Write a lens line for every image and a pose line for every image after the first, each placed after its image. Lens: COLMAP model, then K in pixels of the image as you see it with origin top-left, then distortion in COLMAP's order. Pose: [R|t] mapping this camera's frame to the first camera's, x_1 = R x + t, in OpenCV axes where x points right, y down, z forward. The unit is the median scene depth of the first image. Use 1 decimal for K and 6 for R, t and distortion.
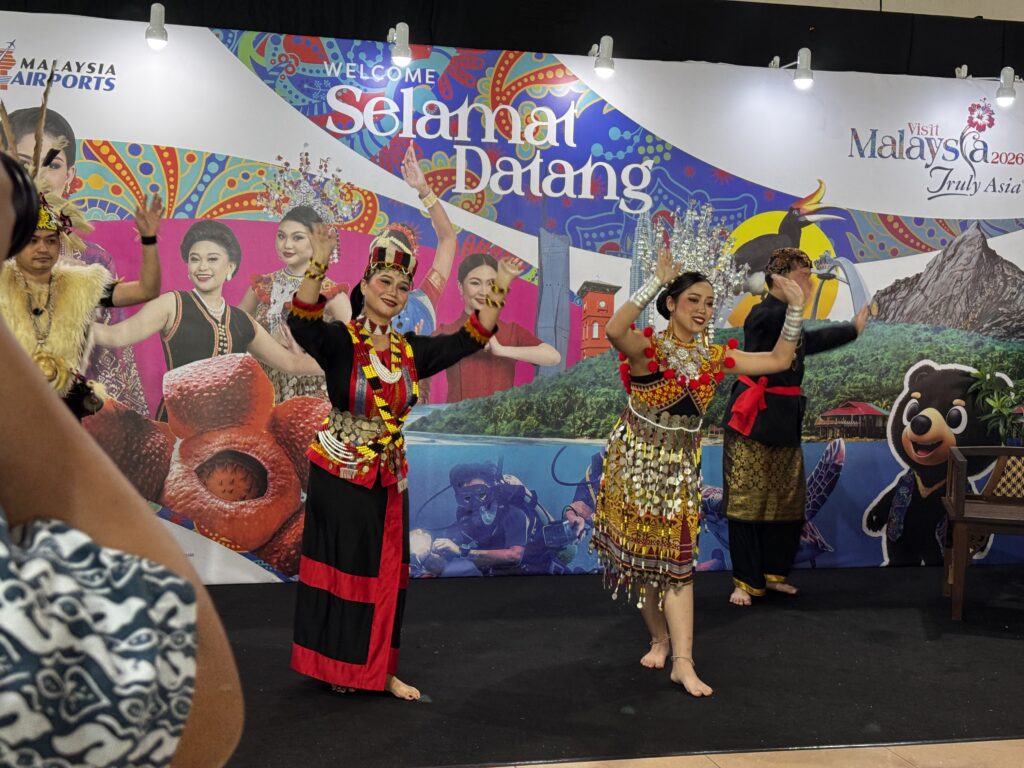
lens RADIAL K [[1451.3, 0, 514.0], [0, 1451.3, 381.0], [0, 0, 1]] dist [0.160405, 0.000000]
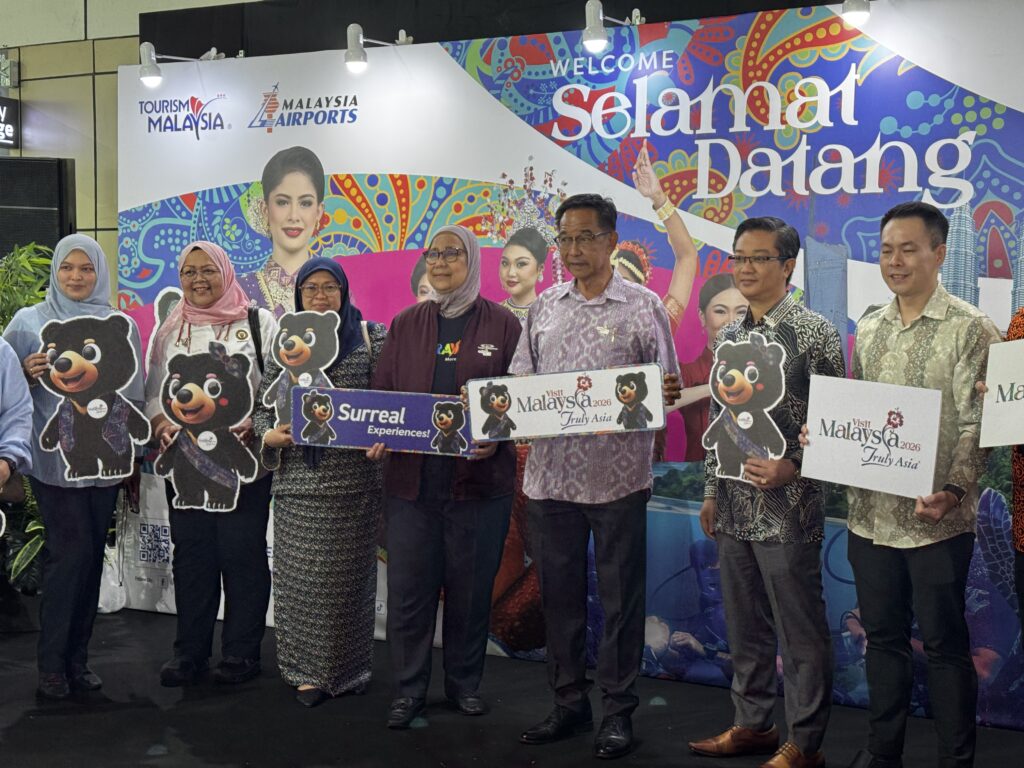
lens RADIAL K [[1451.3, 0, 511.9], [0, 1451.3, 382.4], [0, 0, 1]] dist [0.160405, 0.000000]
pose [[0.741108, 0.010030, -0.671310, 0.428259], [-0.039144, 0.998833, -0.028290, -0.002051], [0.670243, 0.047244, 0.740636, 0.345935]]
